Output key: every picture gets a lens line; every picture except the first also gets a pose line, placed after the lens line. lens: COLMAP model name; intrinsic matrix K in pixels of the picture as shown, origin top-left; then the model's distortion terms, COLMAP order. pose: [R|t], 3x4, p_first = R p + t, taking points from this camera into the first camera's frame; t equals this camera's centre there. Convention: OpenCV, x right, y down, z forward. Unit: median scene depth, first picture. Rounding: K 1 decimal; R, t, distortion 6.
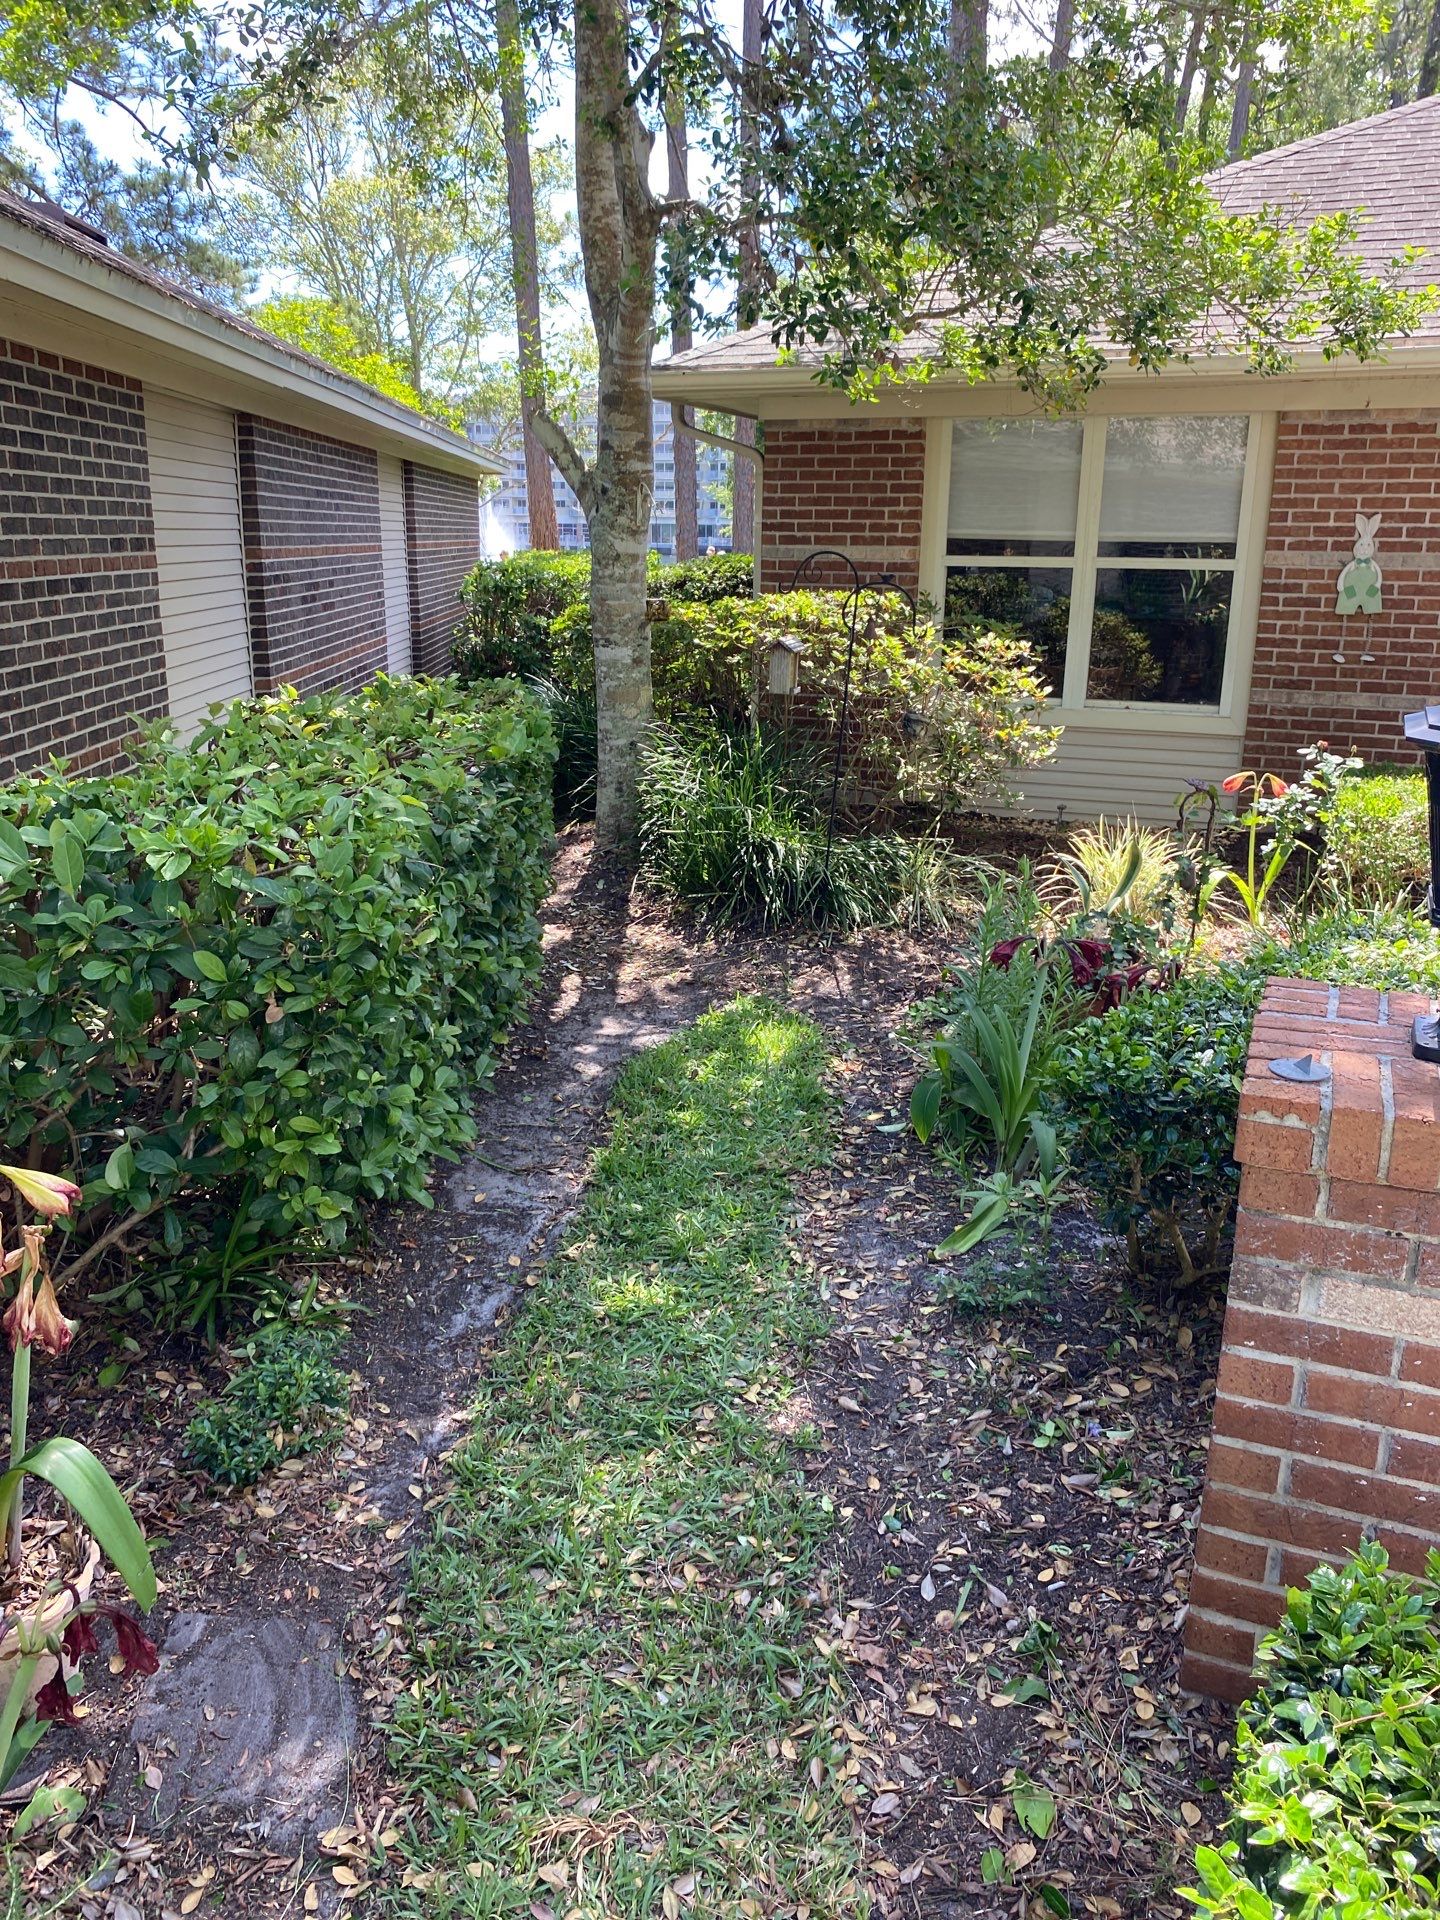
lens RADIAL K [[1465.5, 0, 709.4], [0, 1465.5, 957.4], [0, 0, 1]] dist [-0.006815, -0.007407]
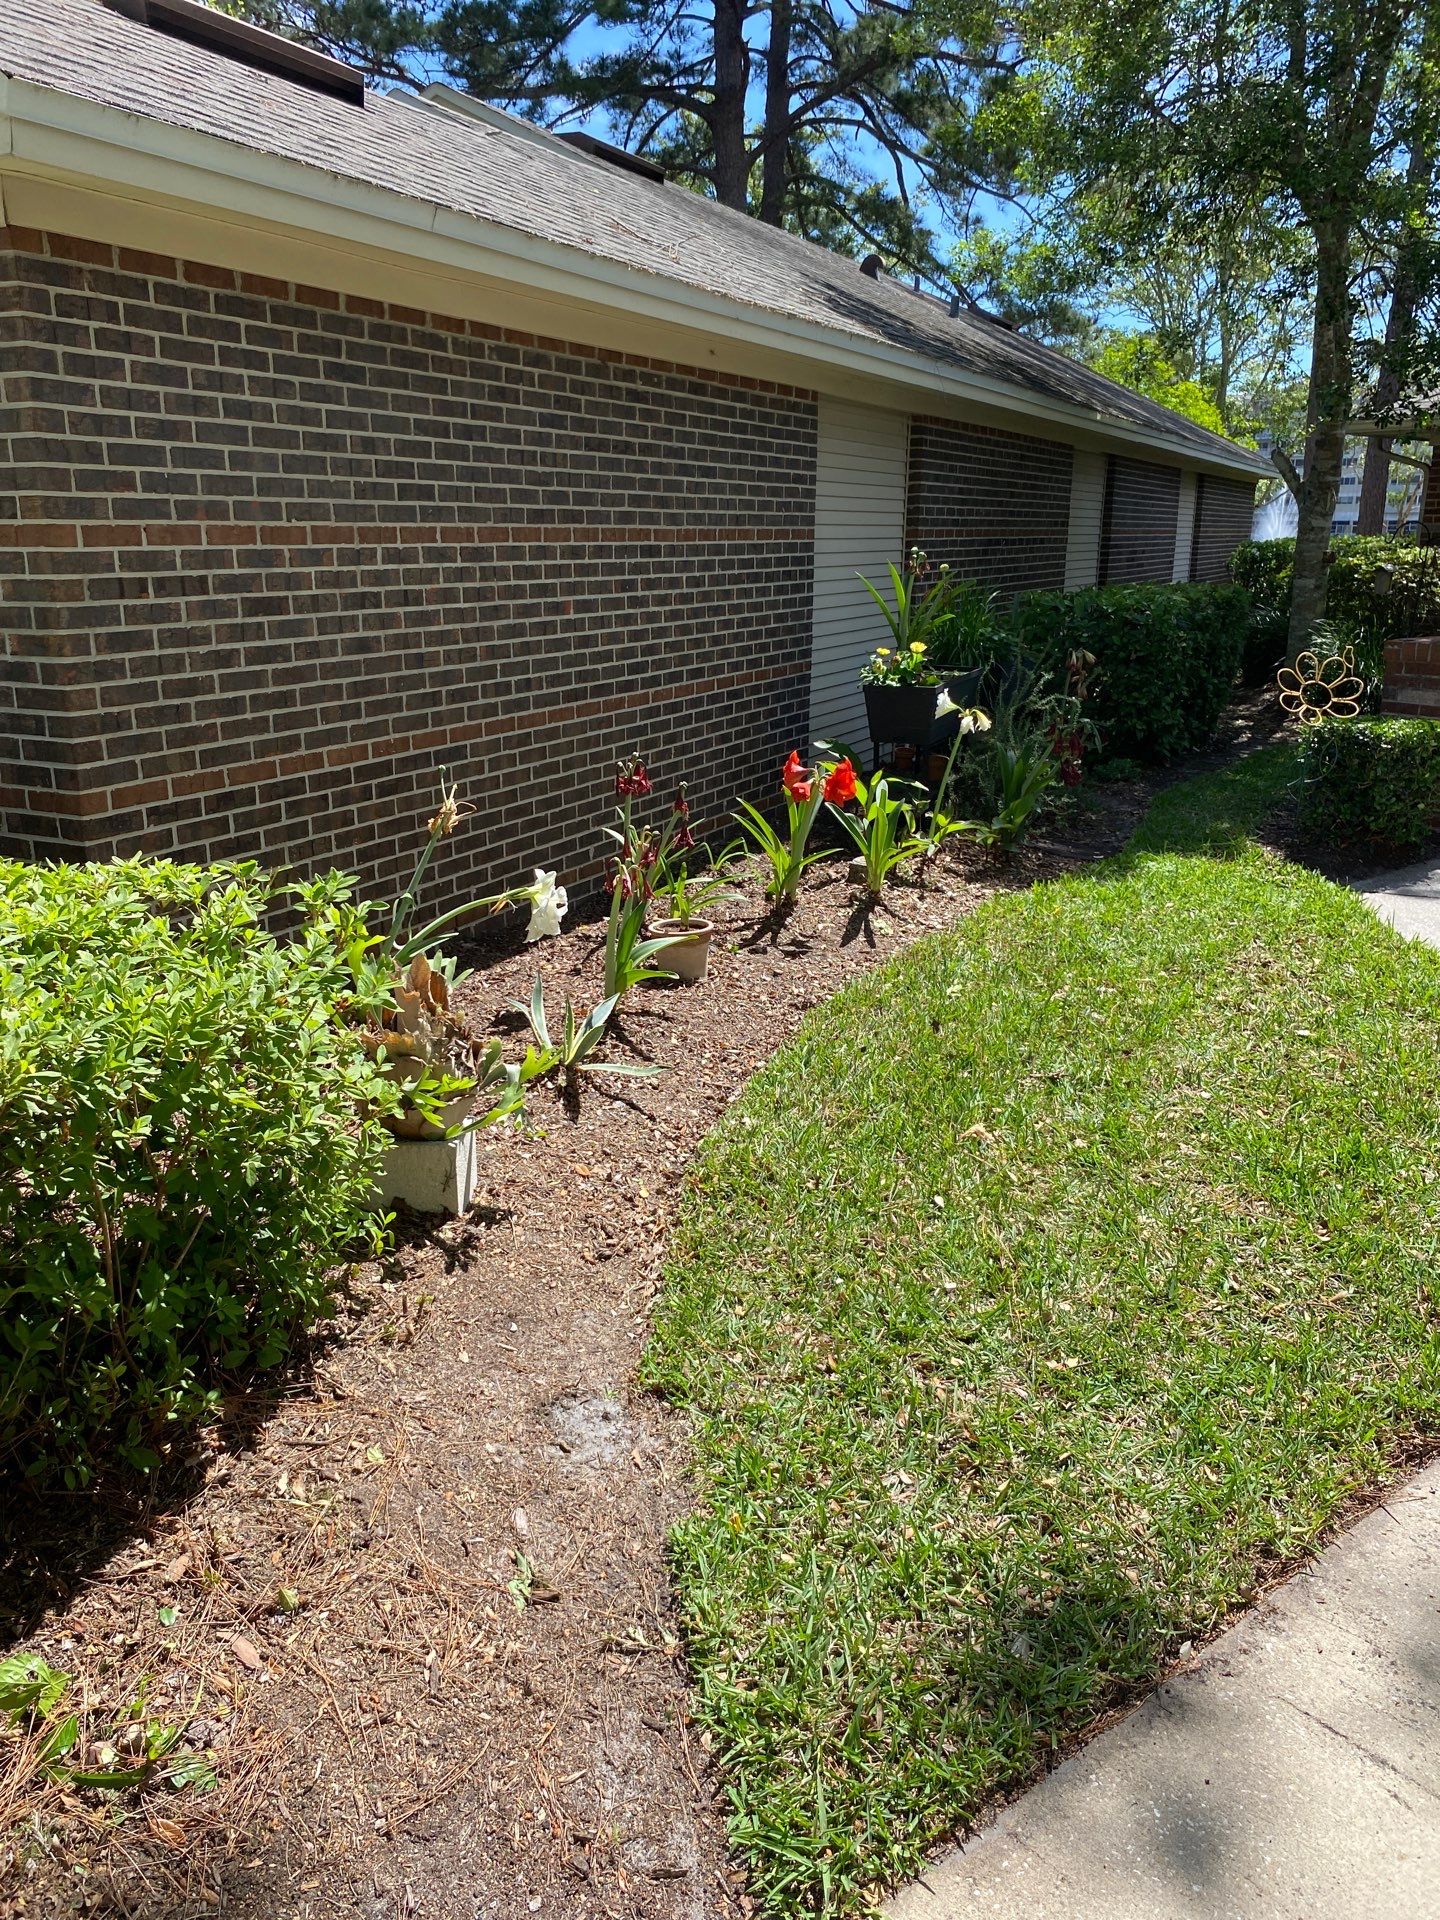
lens RADIAL K [[1443.3, 0, 729.1], [0, 1443.3, 952.1], [0, 0, 1]] dist [0.072906, -0.091625]
pose [[0.880145, 0.119585, -0.459395, 0.178604], [-0.121567, 0.992259, 0.025386, 0.266216], [0.458875, 0.033503, 0.887869, -0.844079]]
